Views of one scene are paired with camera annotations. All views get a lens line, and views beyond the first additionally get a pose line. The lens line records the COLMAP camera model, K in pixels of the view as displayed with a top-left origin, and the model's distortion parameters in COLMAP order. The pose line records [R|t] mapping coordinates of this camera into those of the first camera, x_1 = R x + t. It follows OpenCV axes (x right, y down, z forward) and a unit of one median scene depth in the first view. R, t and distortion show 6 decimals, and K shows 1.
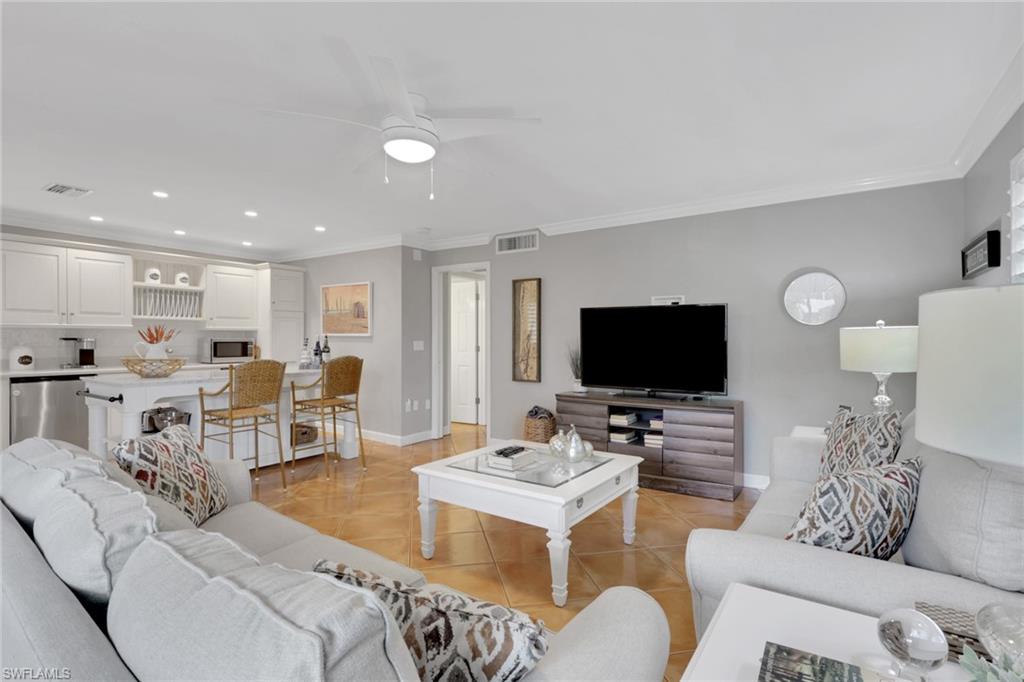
lens RADIAL K [[481.7, 0, 512.9], [0, 481.7, 343.0], [0, 0, 1]] dist [-0.003414, -0.001018]
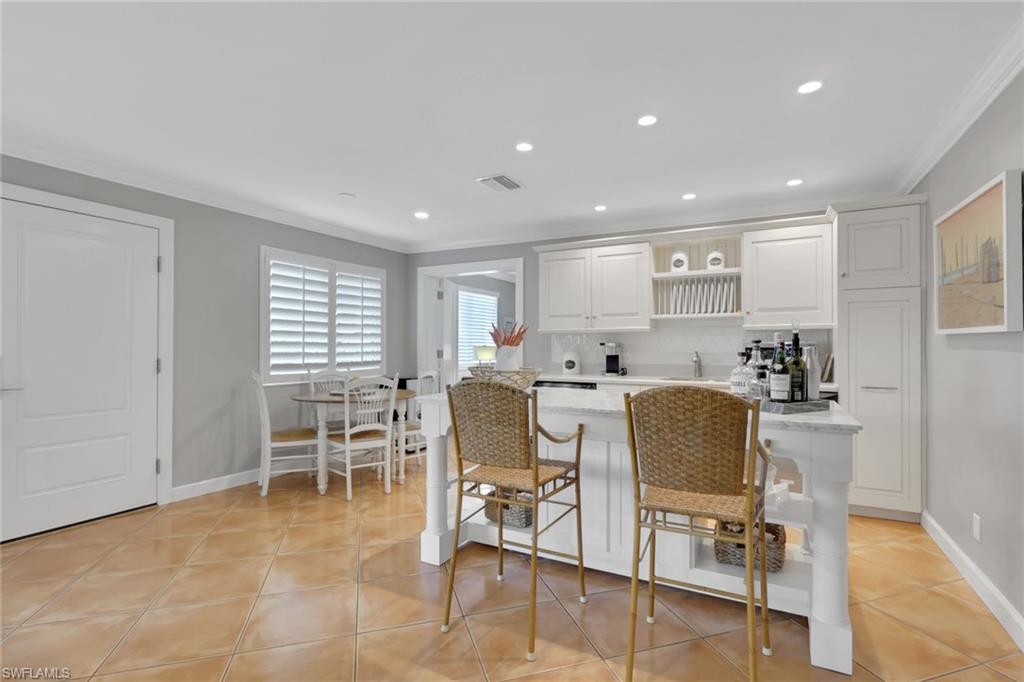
lens RADIAL K [[481.7, 0, 517.3], [0, 481.7, 345.1], [0, 0, 1]] dist [-0.003414, -0.001018]
pose [[0.106493, -0.002165, -0.994311, 0.001247], [-0.005906, 0.999979, -0.002810, -0.002009], [0.994296, 0.006172, 0.106478, 0.652786]]
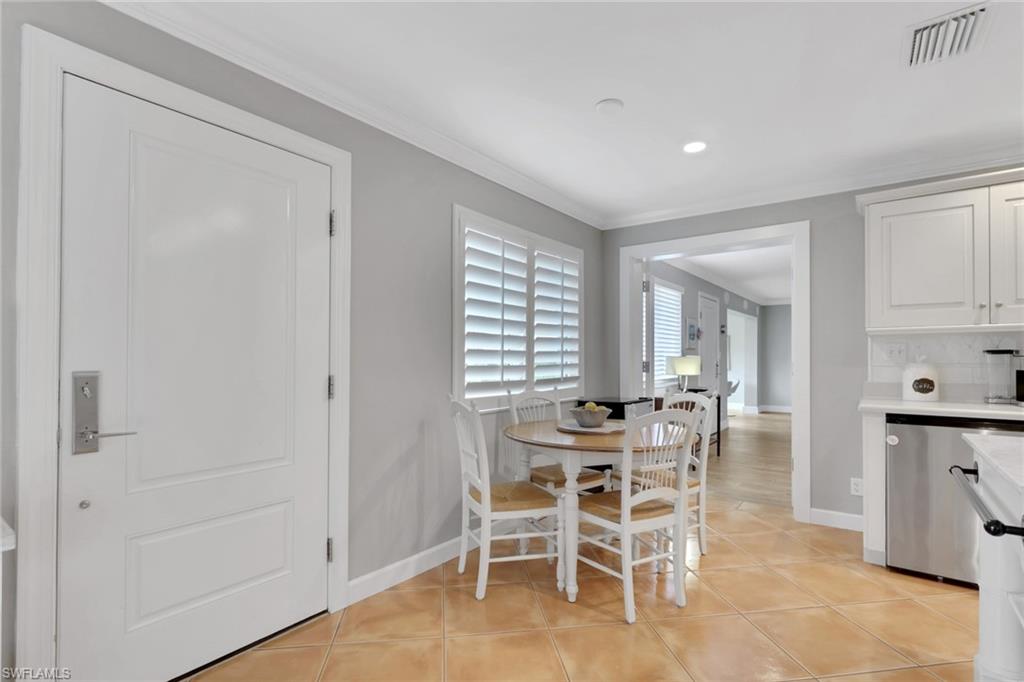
lens RADIAL K [[489.3, 0, 511.8], [0, 489.3, 353.1], [0, 0, 1]] dist [-0.001687, 0.000123]
pose [[-0.056782, -0.008553, -0.998350, -0.291191], [-0.005510, 0.999951, -0.008253, 0.001120], [0.998371, 0.005032, -0.056827, 0.418083]]
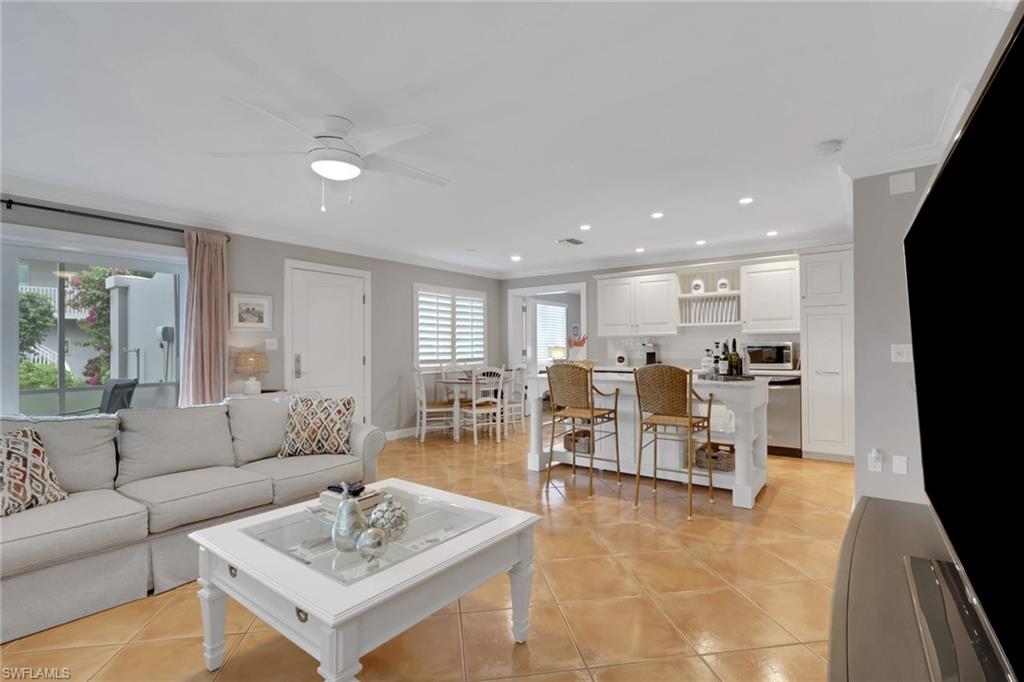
lens RADIAL K [[481.7, 0, 513.7], [0, 481.7, 339.1], [0, 0, 1]] dist [-0.003414, -0.001018]
pose [[-0.036614, -0.015666, -0.999207, 0.366162], [0.002083, 0.999874, -0.015752, -0.002836], [0.999327, -0.002658, -0.036577, 0.615278]]
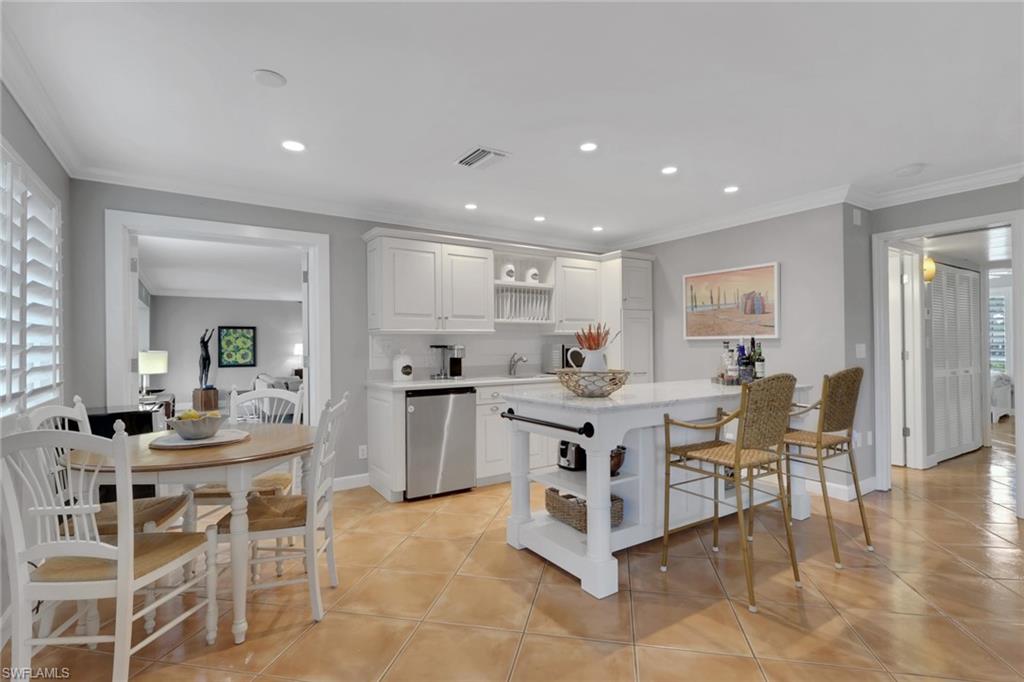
lens RADIAL K [[489.3, 0, 517.0], [0, 489.3, 345.7], [0, 0, 1]] dist [-0.001687, 0.000123]
pose [[0.921845, -0.011925, -0.387375, -0.392063], [0.008451, 0.999907, -0.010669, 0.001181], [0.387467, 0.006561, 0.921860, 0.192603]]
